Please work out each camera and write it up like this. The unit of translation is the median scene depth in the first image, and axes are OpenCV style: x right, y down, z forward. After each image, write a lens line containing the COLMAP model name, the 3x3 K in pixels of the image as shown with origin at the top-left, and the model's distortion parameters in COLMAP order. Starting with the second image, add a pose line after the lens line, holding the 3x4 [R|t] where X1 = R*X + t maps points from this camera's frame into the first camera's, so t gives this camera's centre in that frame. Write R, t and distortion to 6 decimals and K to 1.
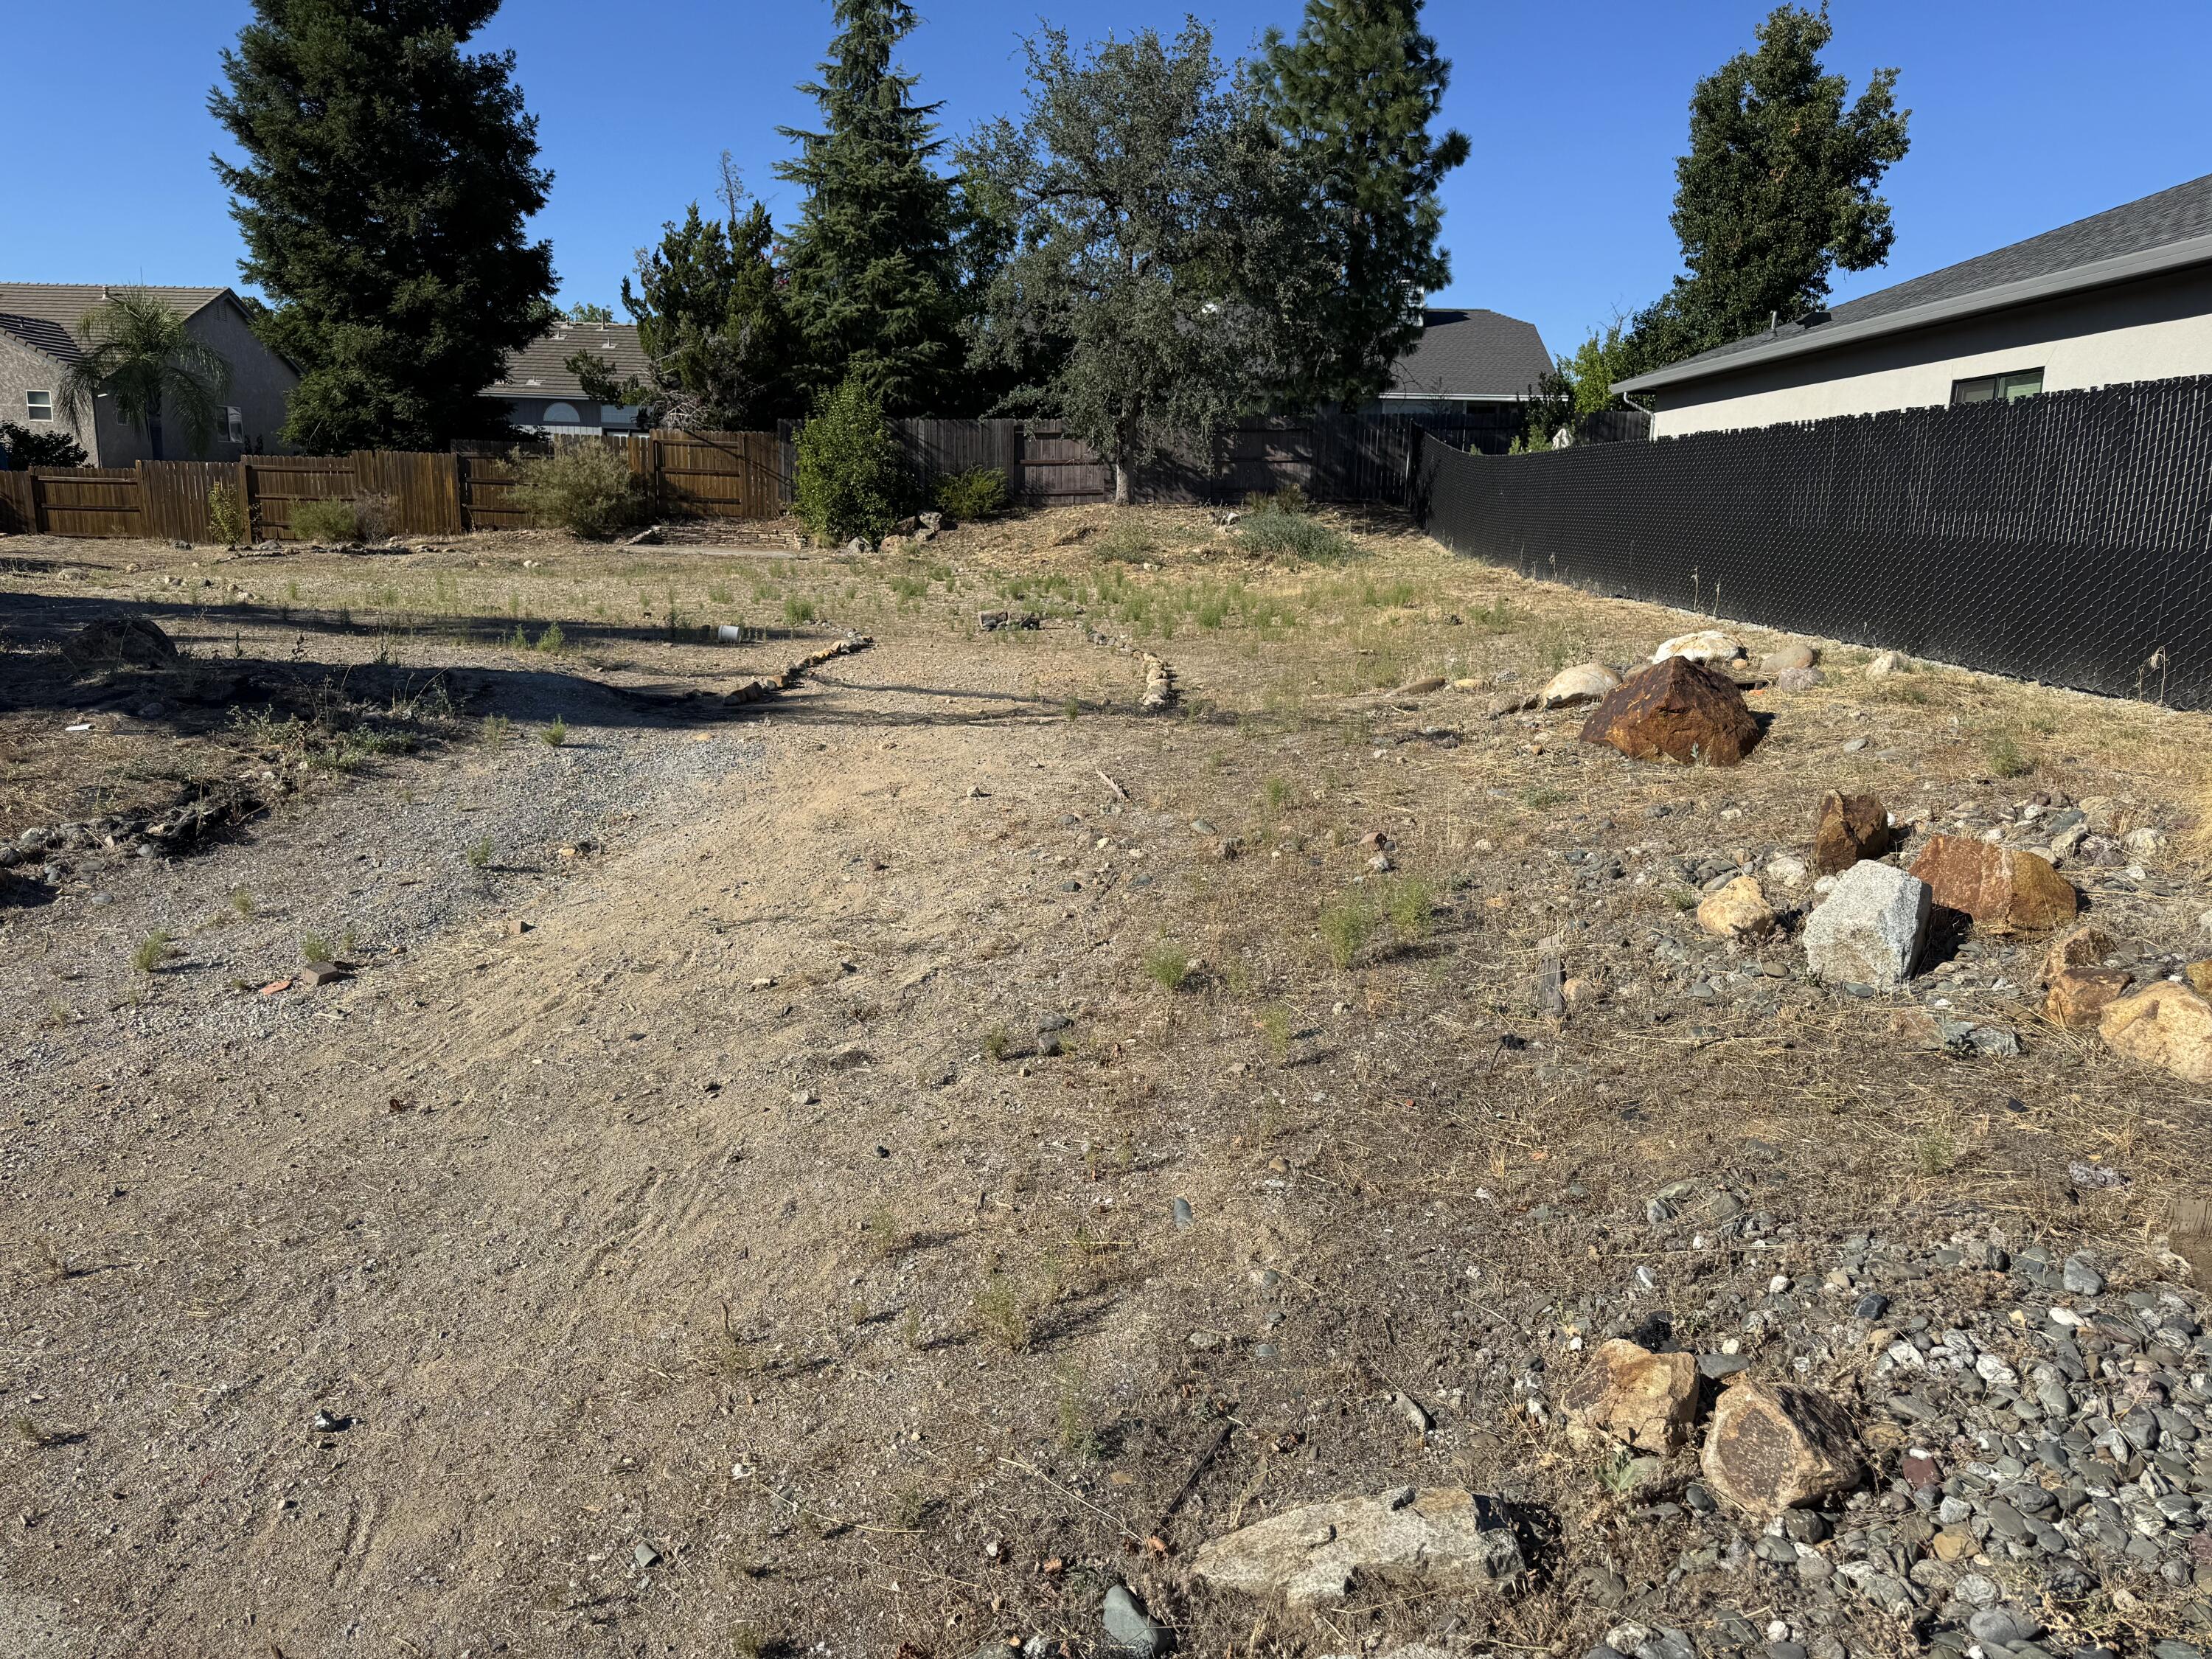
lens RADIAL K [[1567.0, 0, 1109.8], [0, 1567.0, 840.8], [0, 0, 1]] dist [0.108990, -0.156265]
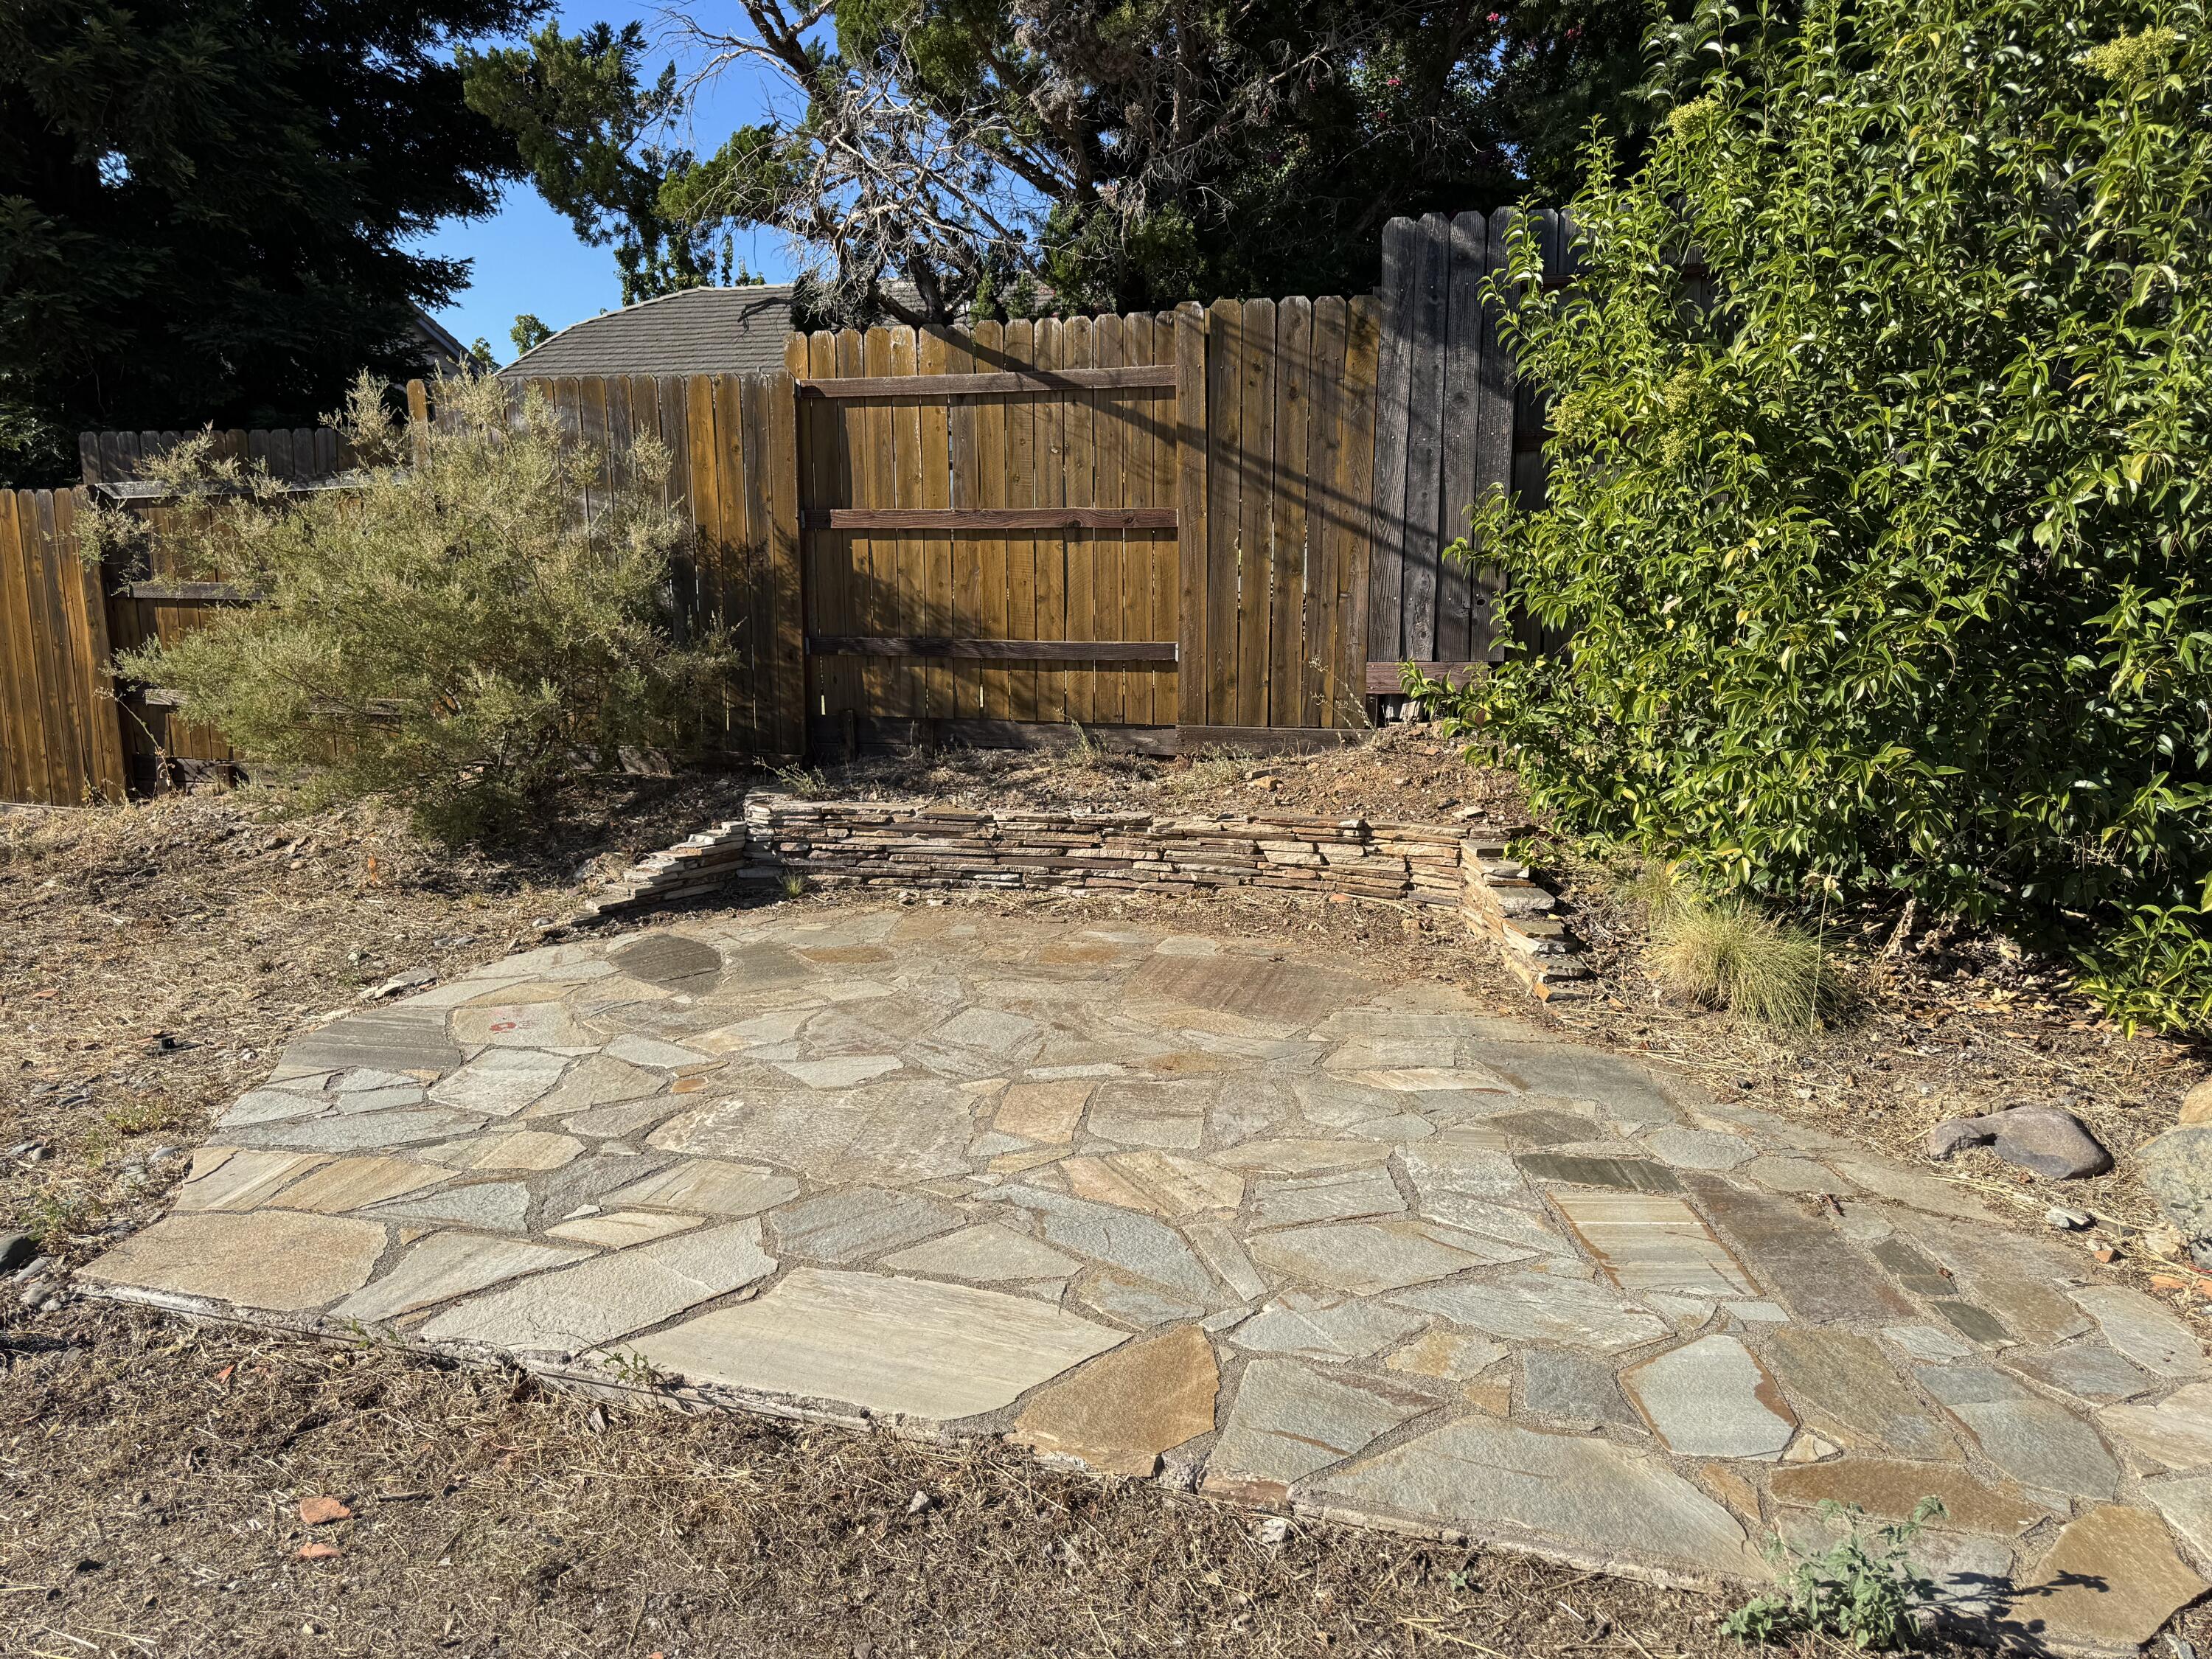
lens RADIAL K [[1533.2, 0, 1093.9], [0, 1533.2, 847.5], [0, 0, 1]] dist [0.067684, -0.097441]
pose [[0.953685, 0.021823, -0.300015, -0.190197], [-0.033023, 0.998932, -0.032310, -0.189290], [0.298990, 0.040721, 0.953387, 0.836145]]
